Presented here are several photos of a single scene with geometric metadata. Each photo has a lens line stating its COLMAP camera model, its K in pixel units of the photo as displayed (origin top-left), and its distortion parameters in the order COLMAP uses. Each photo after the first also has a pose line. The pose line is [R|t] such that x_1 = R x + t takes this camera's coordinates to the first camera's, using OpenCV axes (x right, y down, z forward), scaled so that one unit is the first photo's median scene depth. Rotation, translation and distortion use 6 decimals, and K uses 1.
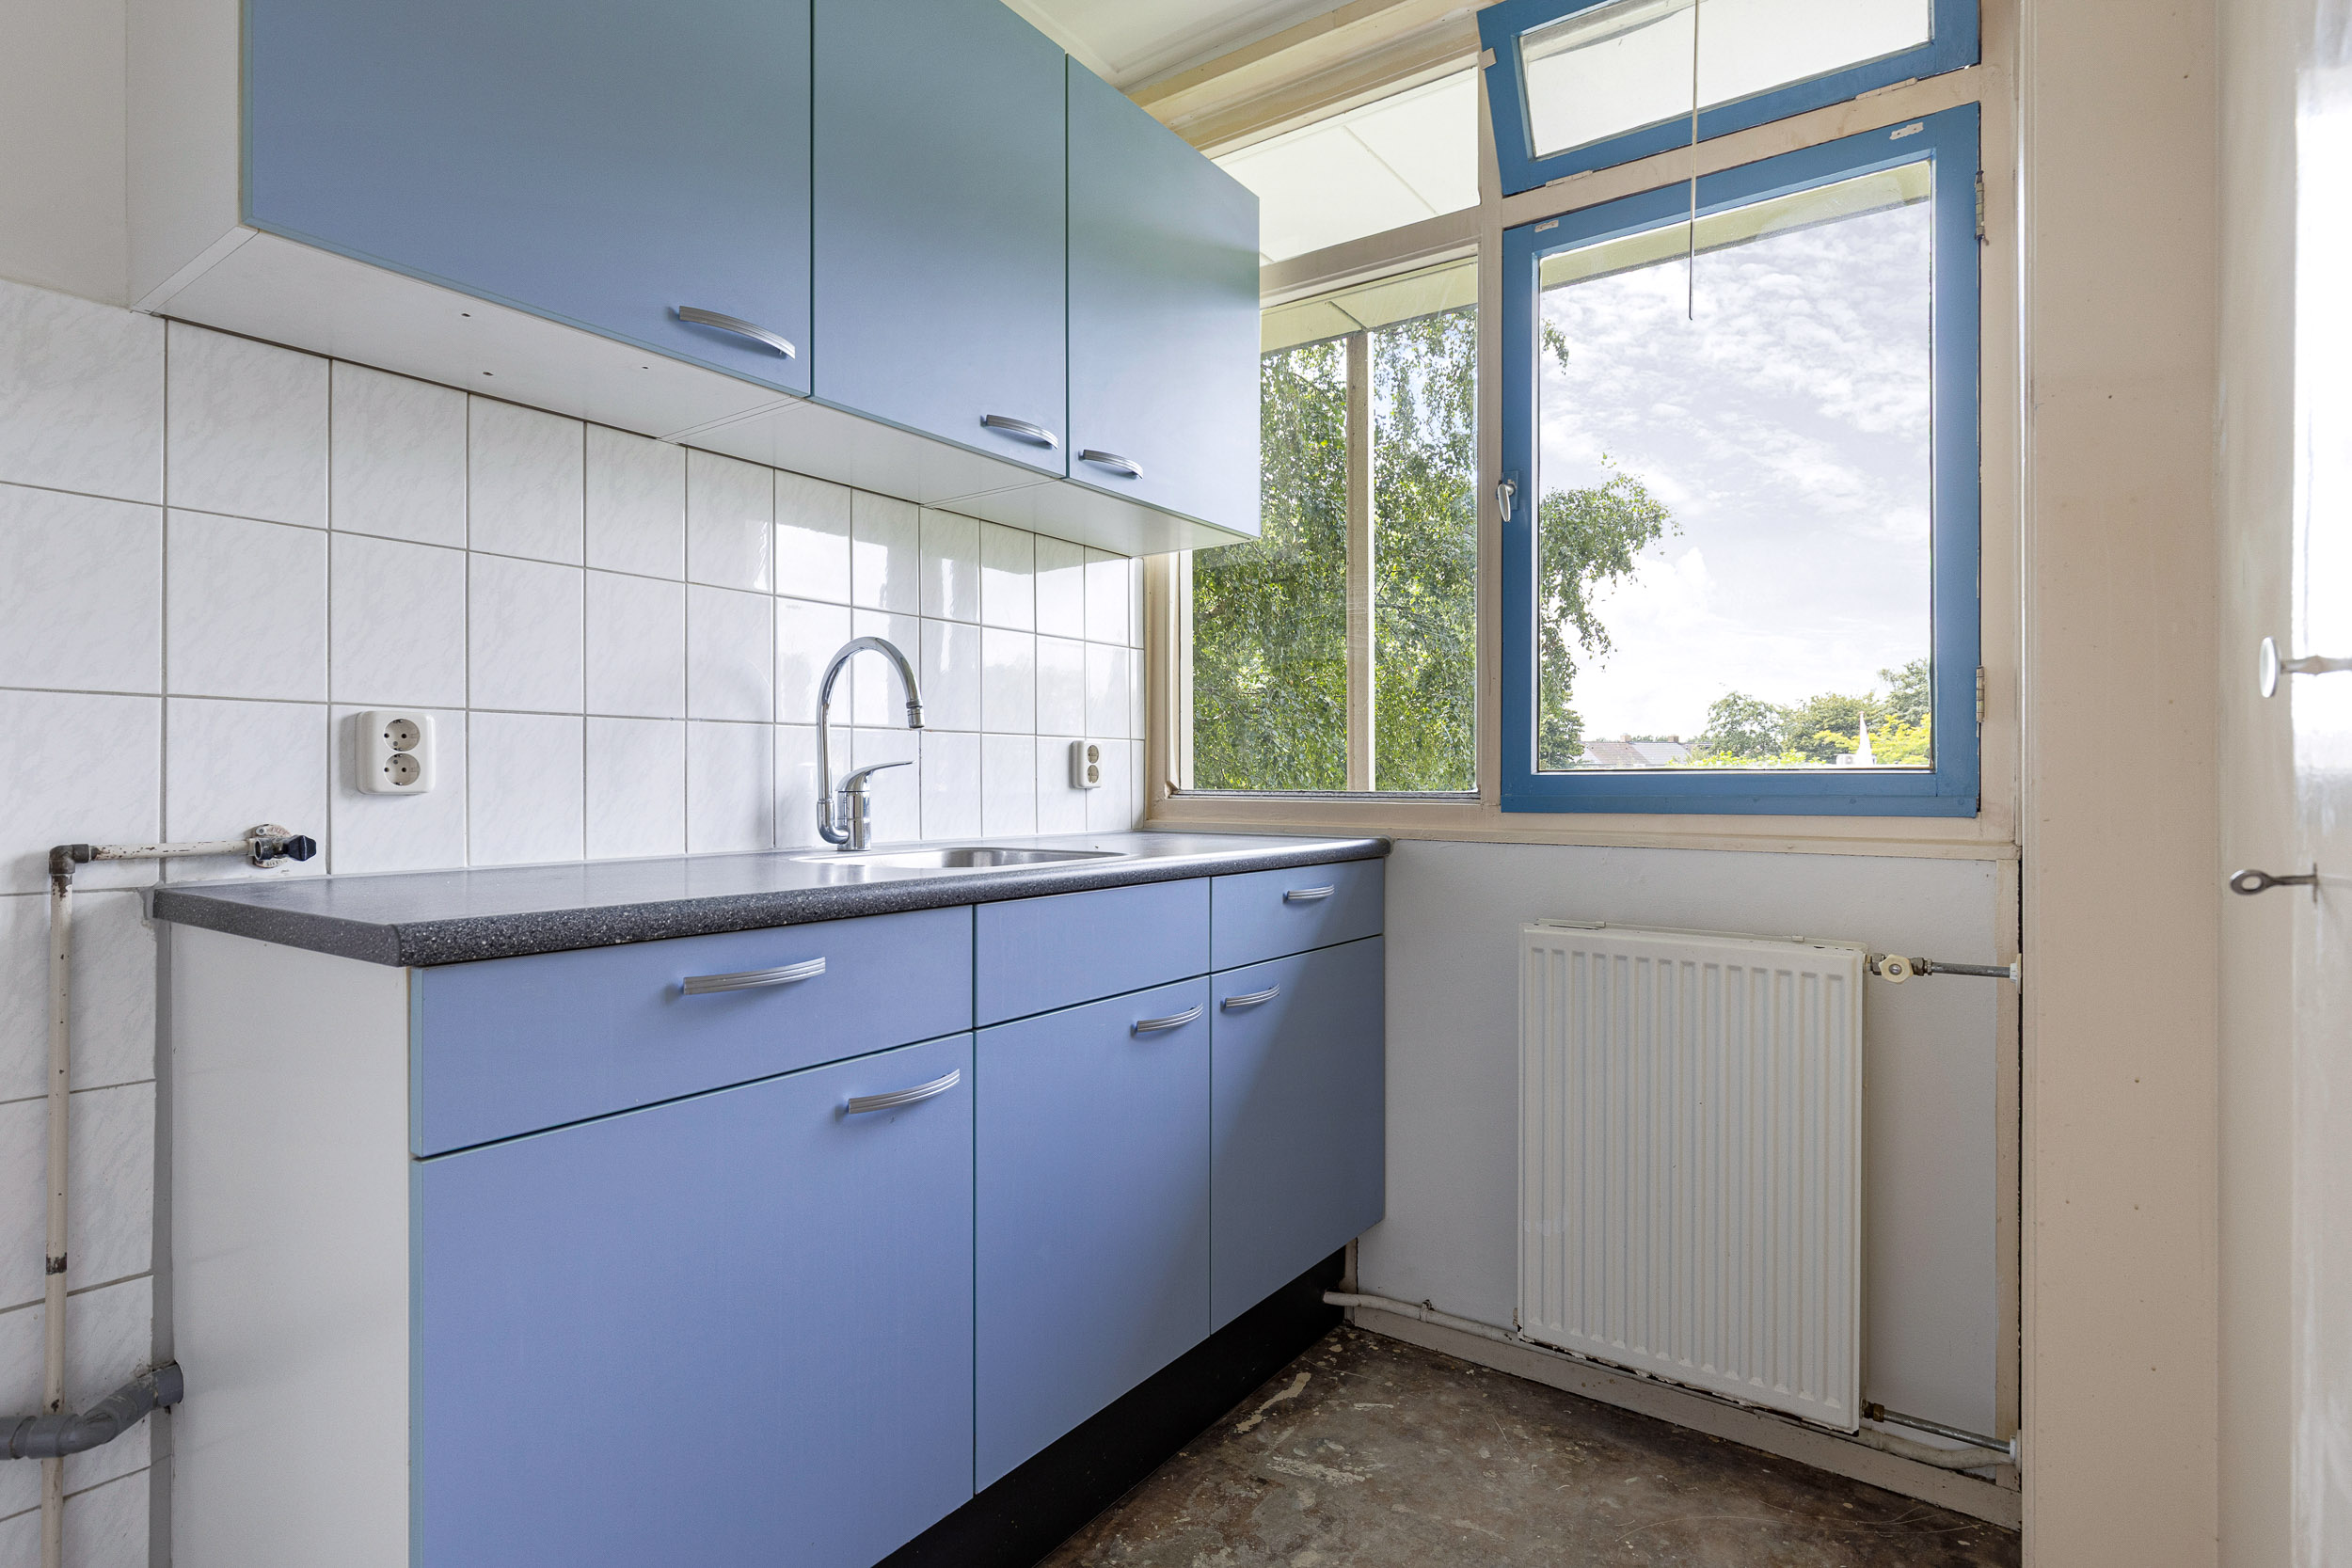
lens RADIAL K [[1132.0, 0, 1086.8], [0, 1132.0, 766.0], [0, 0, 1]] dist [-0.001583, -0.001557]
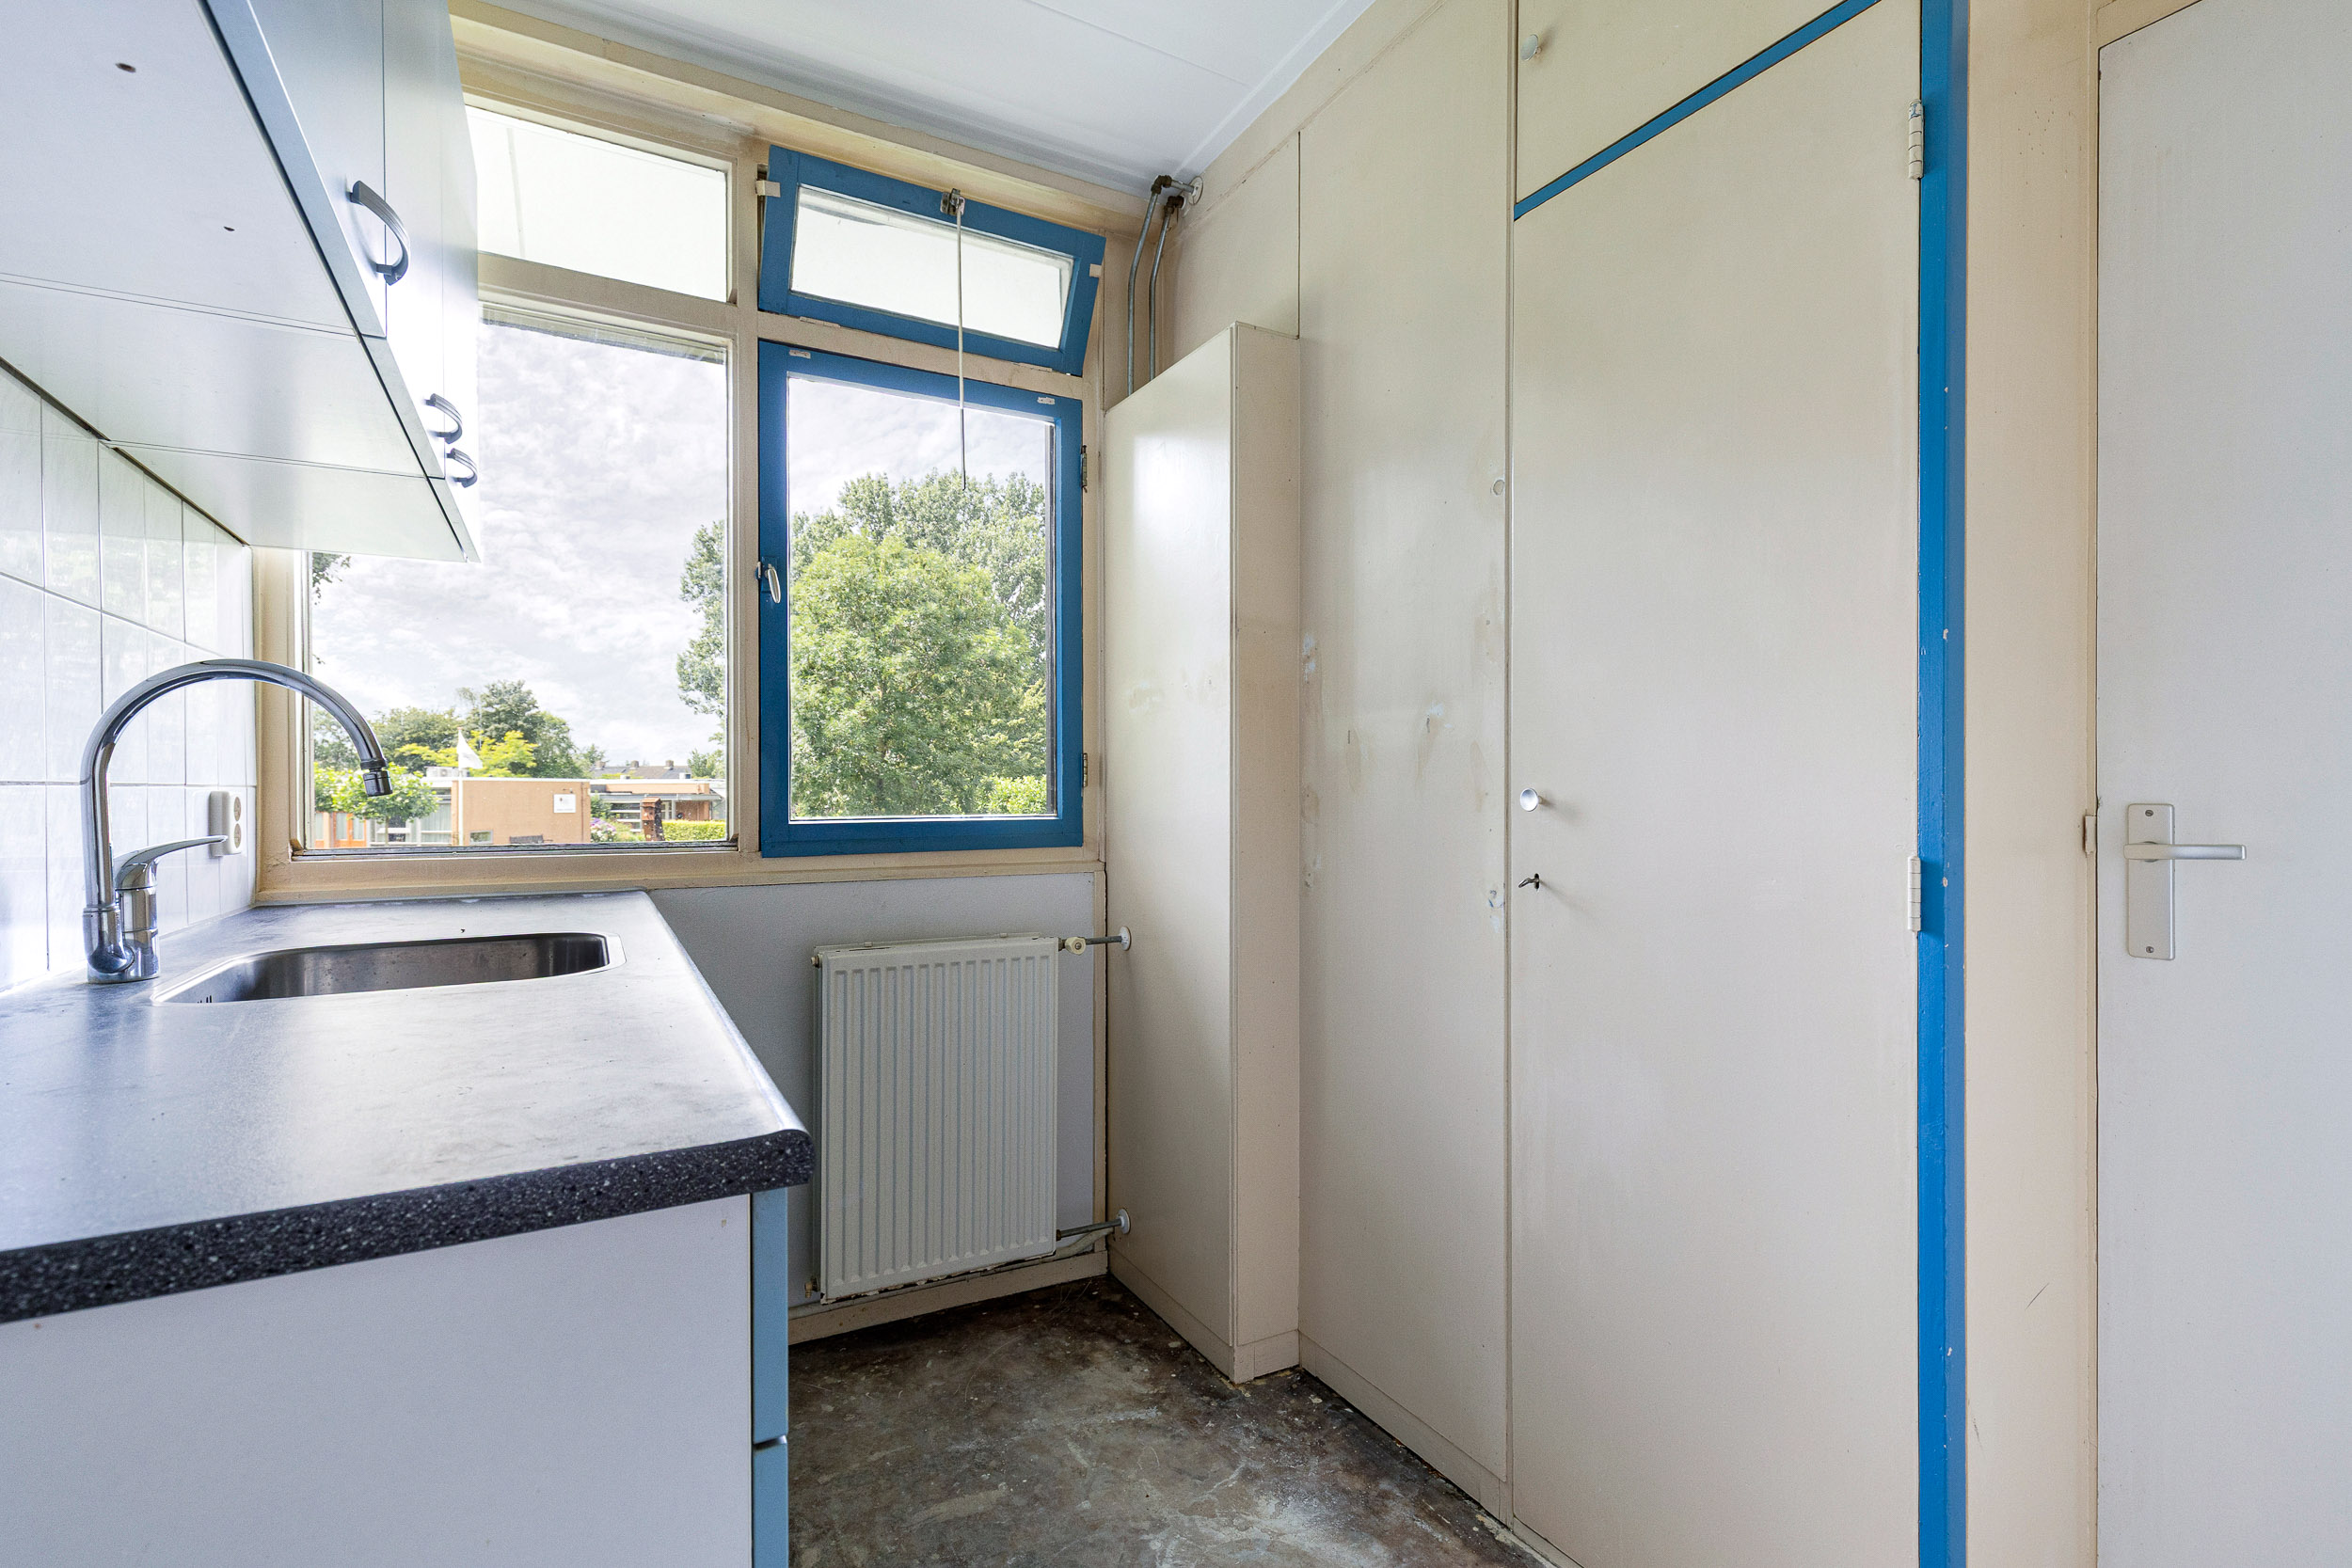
lens RADIAL K [[1058.0, 0, 1168.3], [0, 1058.0, 796.8], [0, 0, 1]] dist [0.005480, -0.001309]
pose [[0.446123, -0.005731, 0.894953, -0.481324], [-0.002873, 0.999965, 0.007835, -0.035325], [-0.894967, -0.006067, 0.446091, 0.203901]]
